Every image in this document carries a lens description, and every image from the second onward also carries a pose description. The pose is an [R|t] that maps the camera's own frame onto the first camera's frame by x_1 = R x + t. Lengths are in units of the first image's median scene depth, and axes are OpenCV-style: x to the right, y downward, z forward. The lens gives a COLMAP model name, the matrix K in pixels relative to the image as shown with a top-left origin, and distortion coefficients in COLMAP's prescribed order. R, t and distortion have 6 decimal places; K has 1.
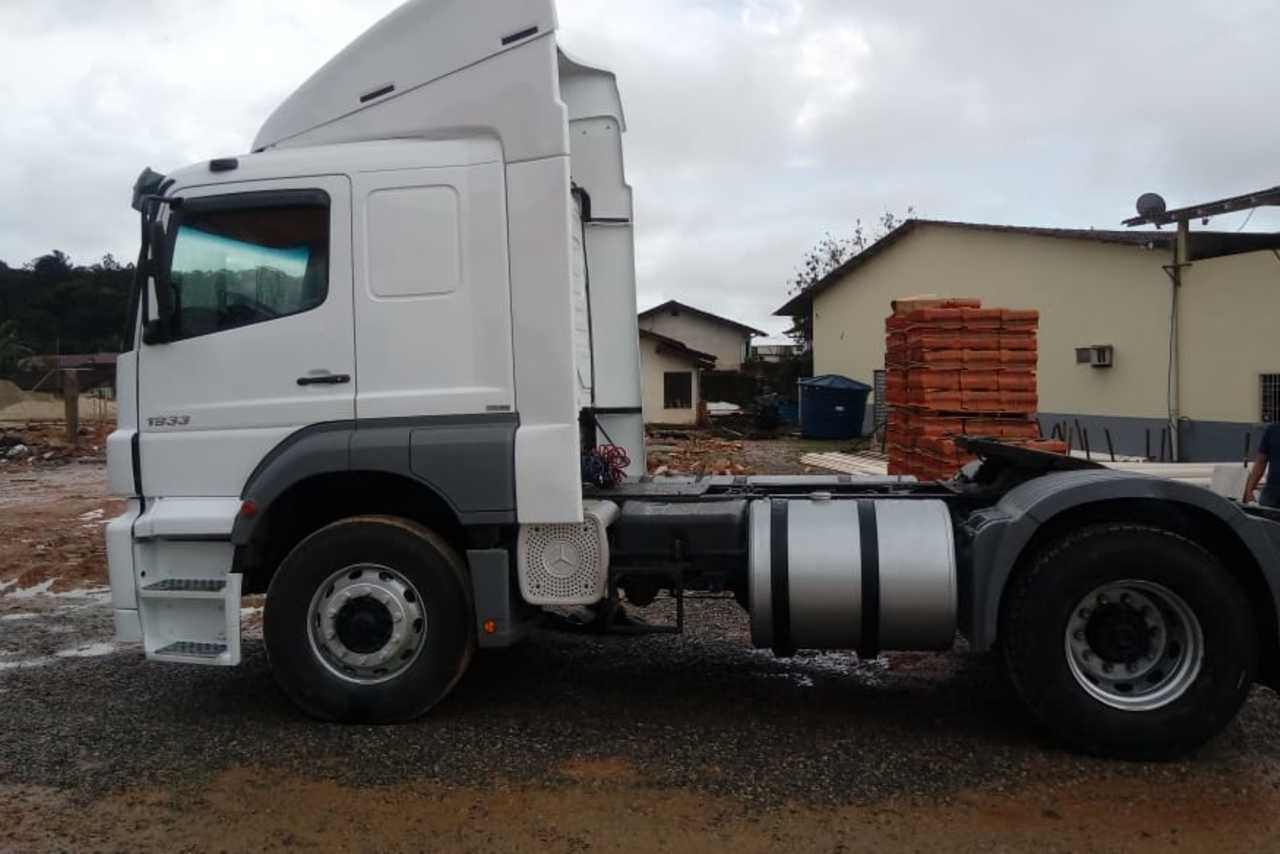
lens RADIAL K [[1199.1, 0, 660.3], [0, 1199.1, 422.3], [0, 0, 1]] dist [0.057718, 0.000000]
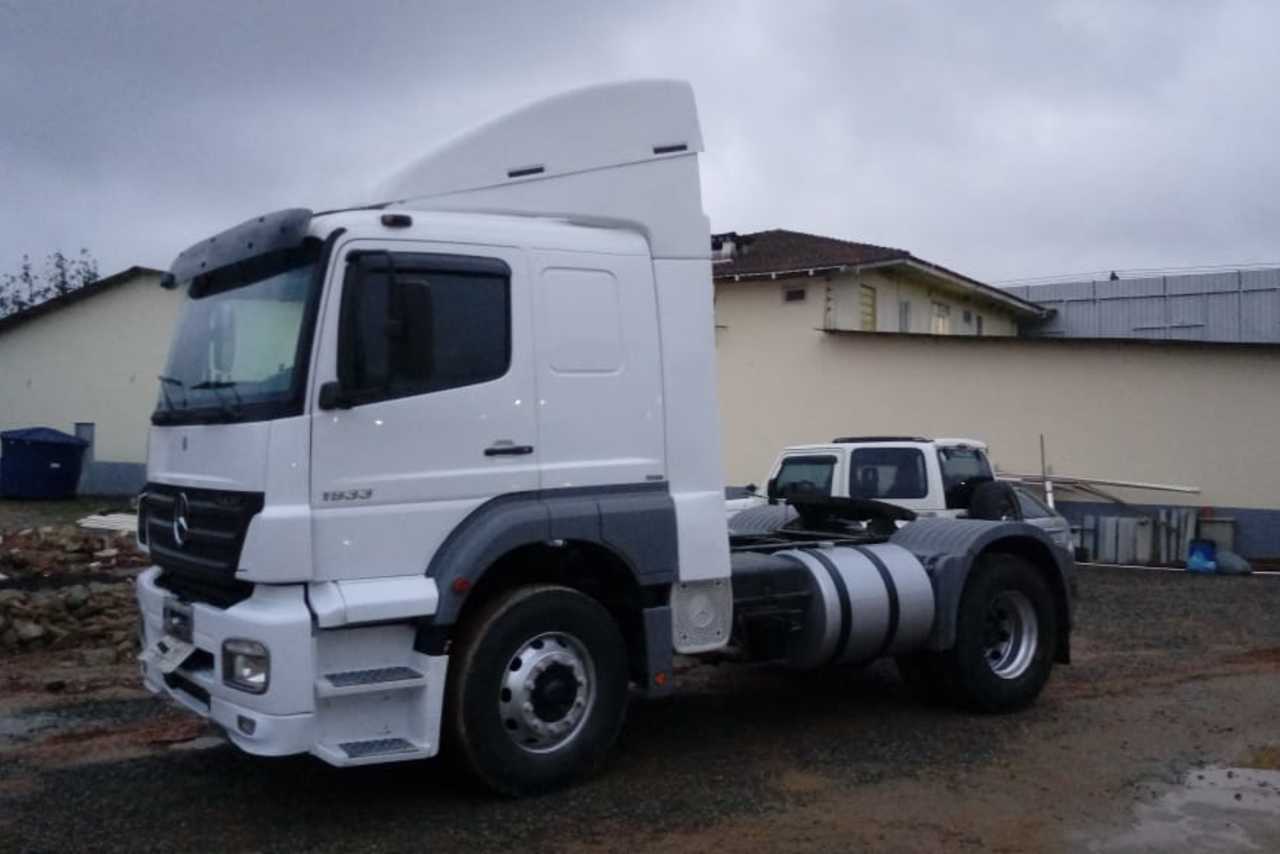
lens RADIAL K [[1199.1, 0, 636.6], [0, 1199.1, 426.2], [0, 0, 1]] dist [0.057718, 0.000000]
pose [[0.725424, 0.021641, 0.687962, -0.887105], [0.006507, 0.999245, -0.038294, -0.016975], [-0.688272, 0.032256, 0.724736, 0.207062]]
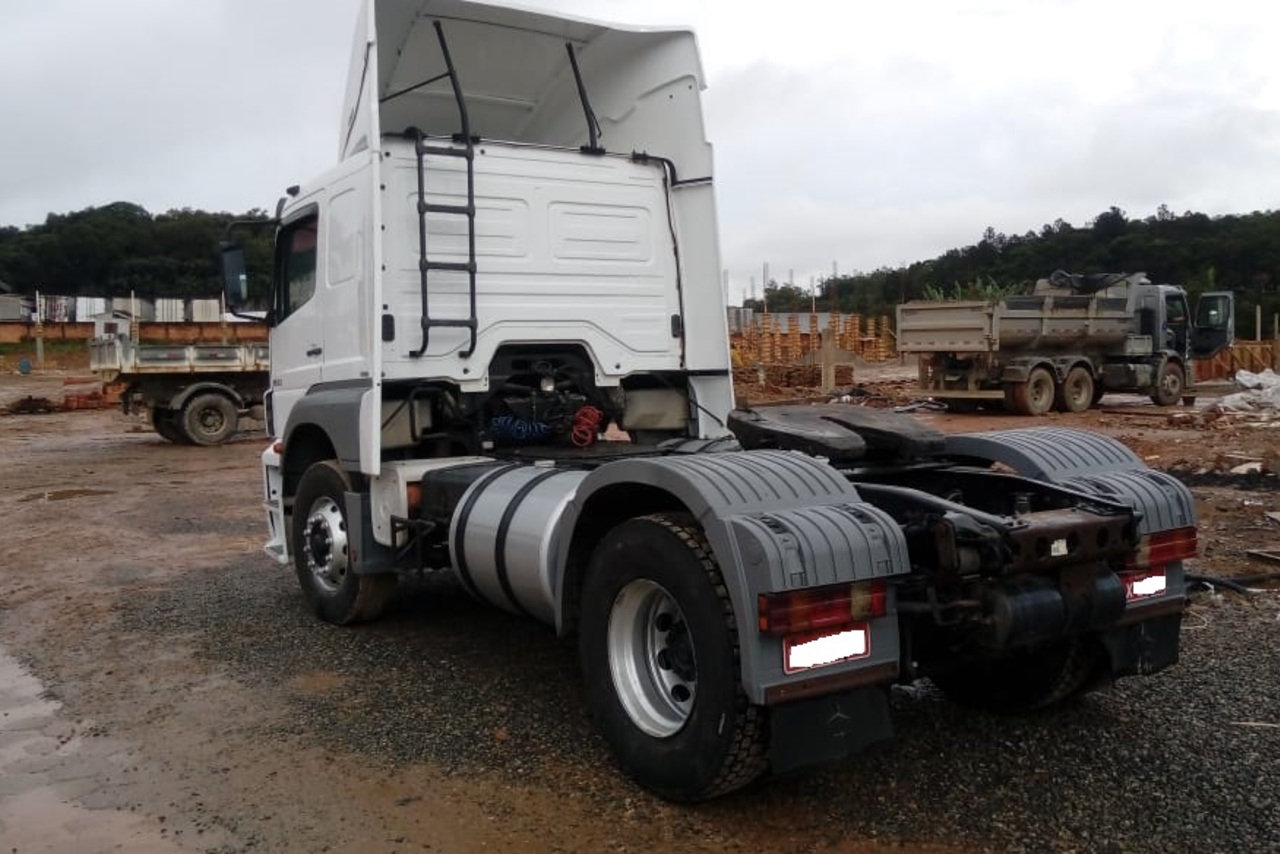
lens RADIAL K [[1199.1, 0, 642.3], [0, 1199.1, 430.5], [0, 0, 1]] dist [0.057718, 0.000000]
pose [[0.667158, 0.036623, -0.744015, 0.912986], [-0.000882, 0.998829, 0.048375, -0.013865], [0.744916, -0.031617, 0.666409, 0.402884]]
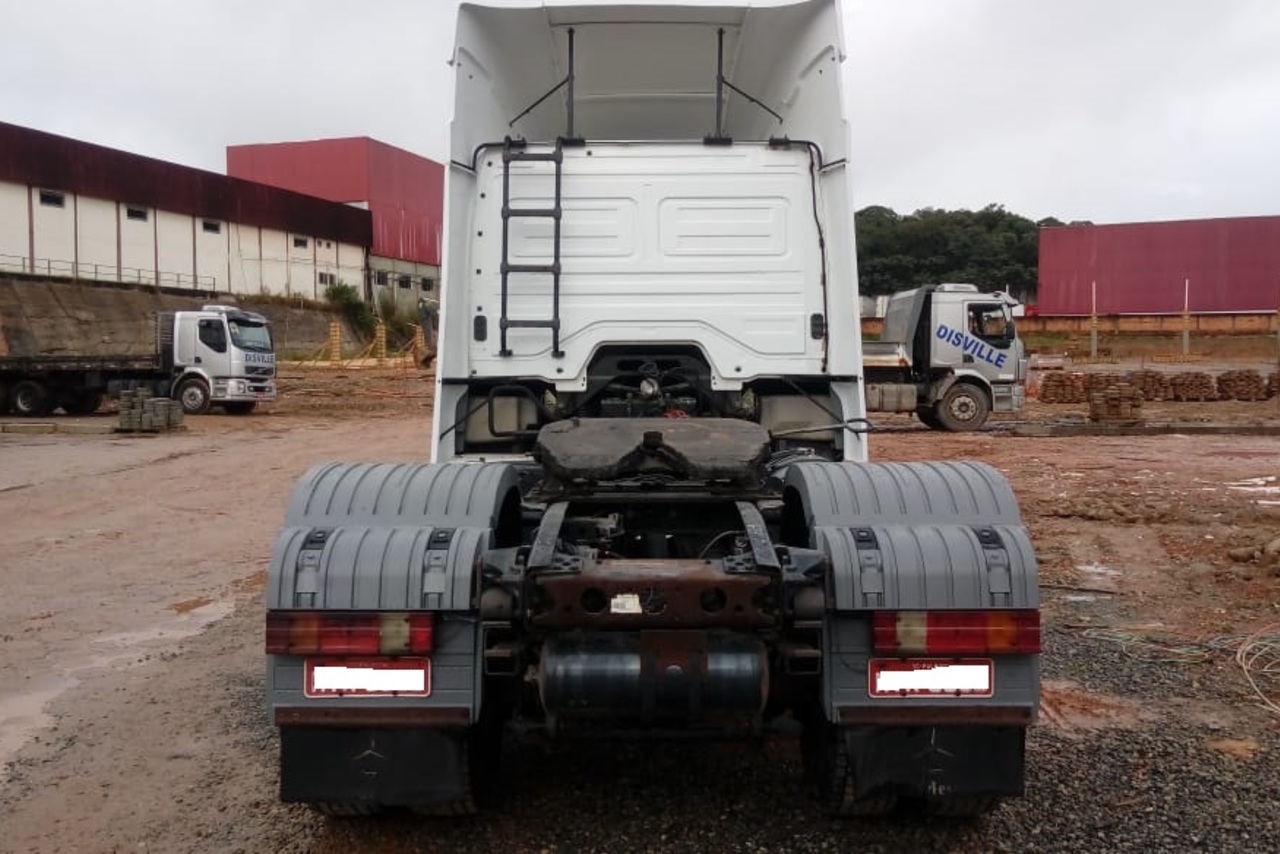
lens RADIAL K [[1199.1, 0, 638.7], [0, 1199.1, 426.9], [0, 0, 1]] dist [0.057718, 0.000000]
pose [[0.123456, 0.059568, -0.990561, 1.124527], [-0.022115, 0.998114, 0.057266, -0.029608], [0.992104, 0.014836, 0.124541, 1.008394]]
